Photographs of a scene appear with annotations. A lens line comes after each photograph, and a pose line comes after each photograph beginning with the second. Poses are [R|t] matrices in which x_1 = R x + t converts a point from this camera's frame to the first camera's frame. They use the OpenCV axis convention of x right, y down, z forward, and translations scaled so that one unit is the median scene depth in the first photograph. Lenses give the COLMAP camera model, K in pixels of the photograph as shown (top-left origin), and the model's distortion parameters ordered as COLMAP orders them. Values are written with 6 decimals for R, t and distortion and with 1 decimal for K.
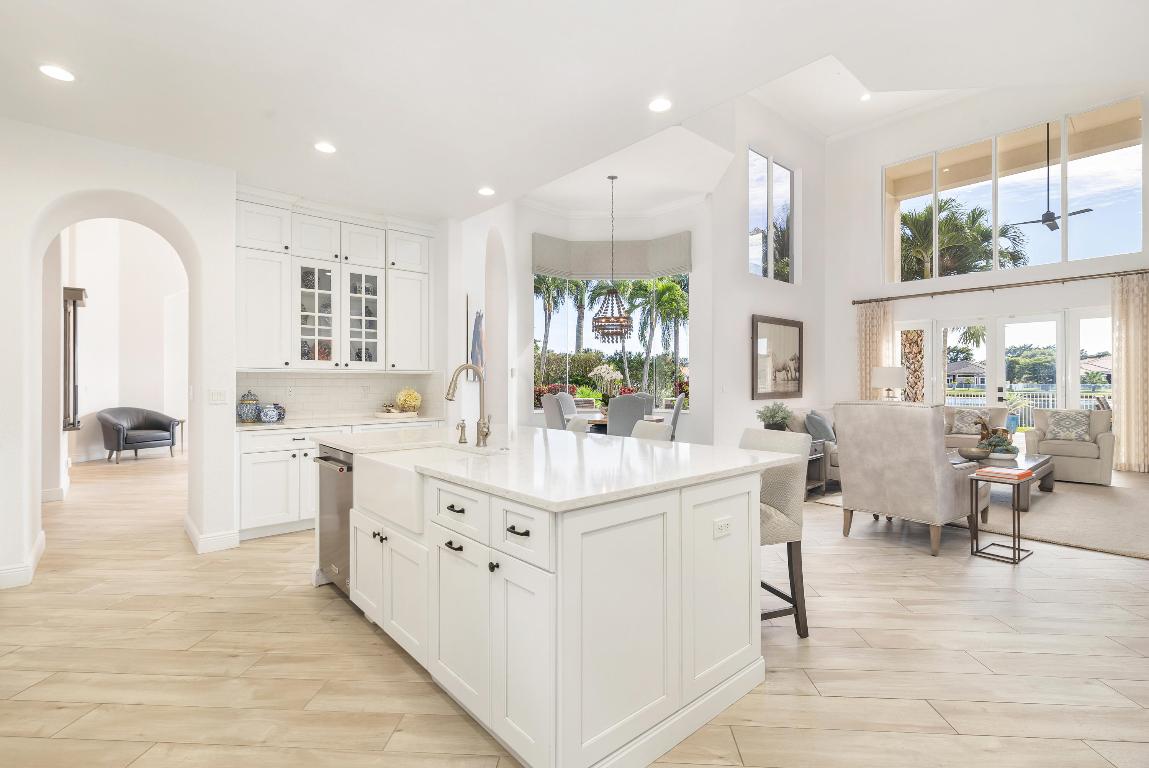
lens RADIAL K [[526.5, 0, 580.5], [0, 526.5, 382.6], [0, 0, 1]] dist [0.001911, 0.000086]
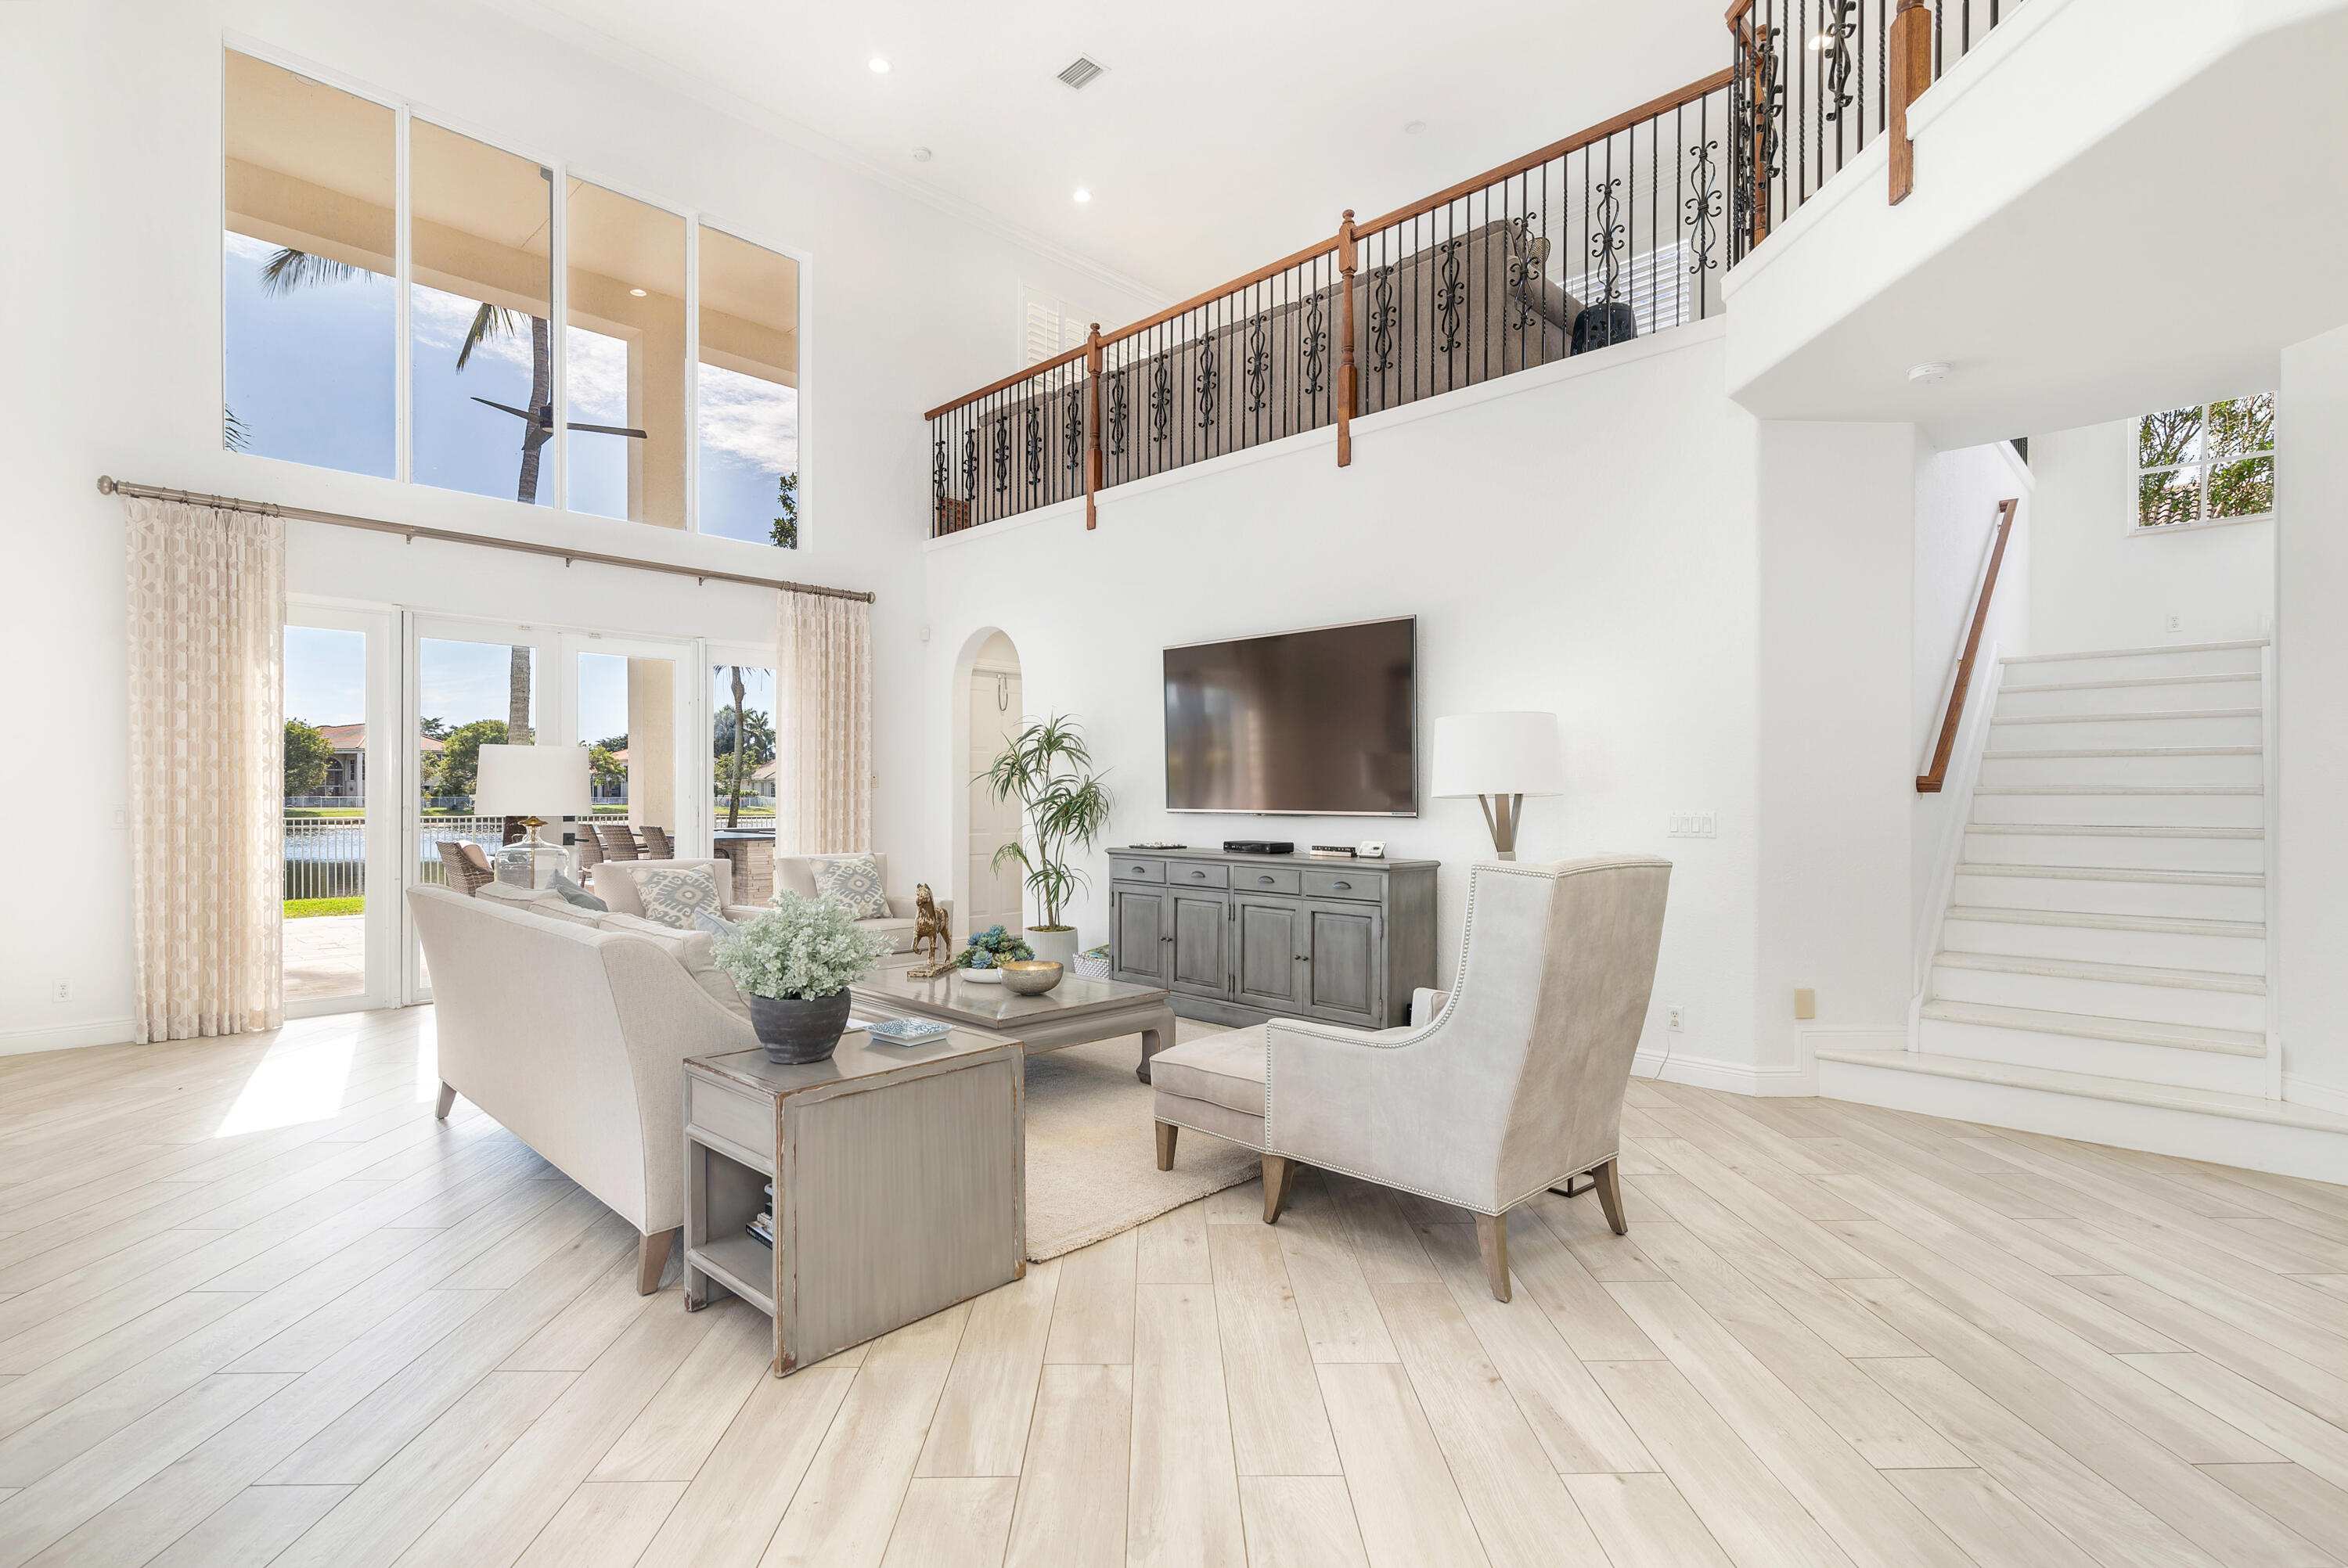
lens RADIAL K [[1105.5, 0, 1182.3], [0, 1105.5, 791.9], [0, 0, 1]] dist [-0.000276, 0.000428]
pose [[-0.067123, 0.006243, 0.997725, -0.068356], [-0.004614, 0.999968, -0.006568, -0.000907], [-0.997734, -0.005044, -0.067092, 0.631237]]
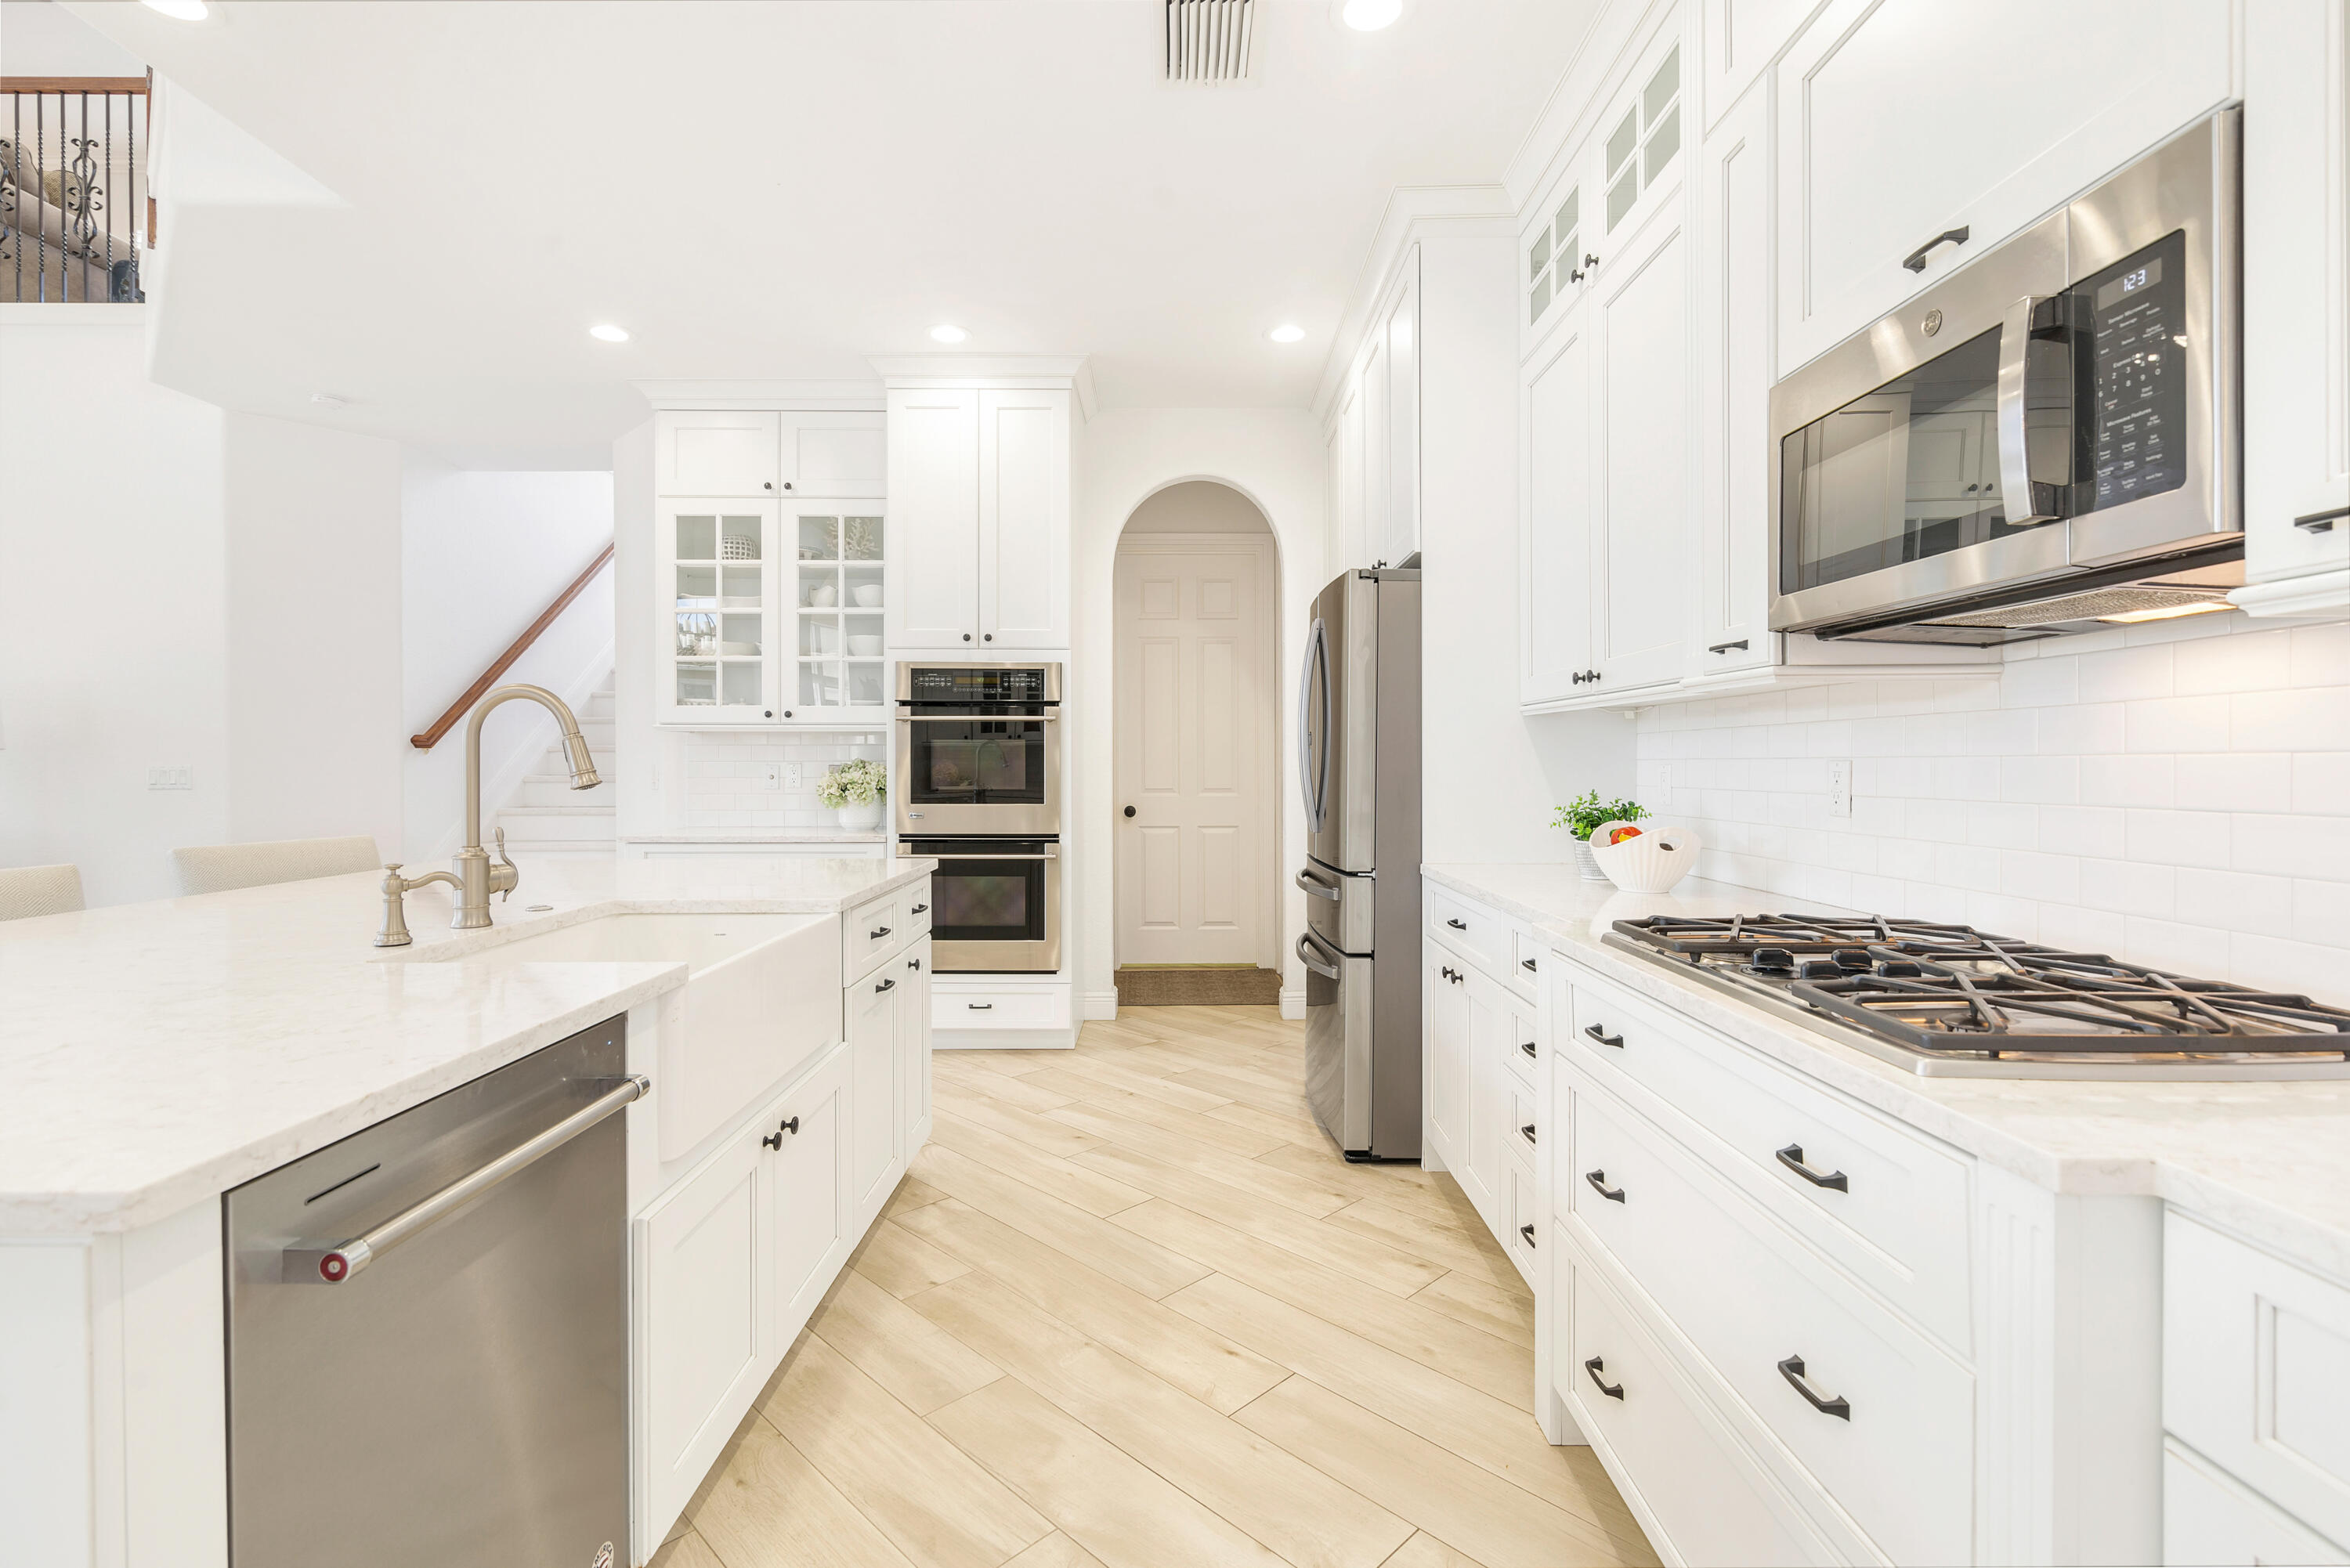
lens RADIAL K [[1106.5, 0, 1159.0], [0, 1106.5, 772.8], [0, 0, 1]] dist [-0.000276, 0.000428]
pose [[-0.740279, -0.001201, 0.672298, -0.331852], [0.000946, 0.999996, 0.002828, 0.008355], [-0.672299, 0.002729, -0.740275, 0.414061]]
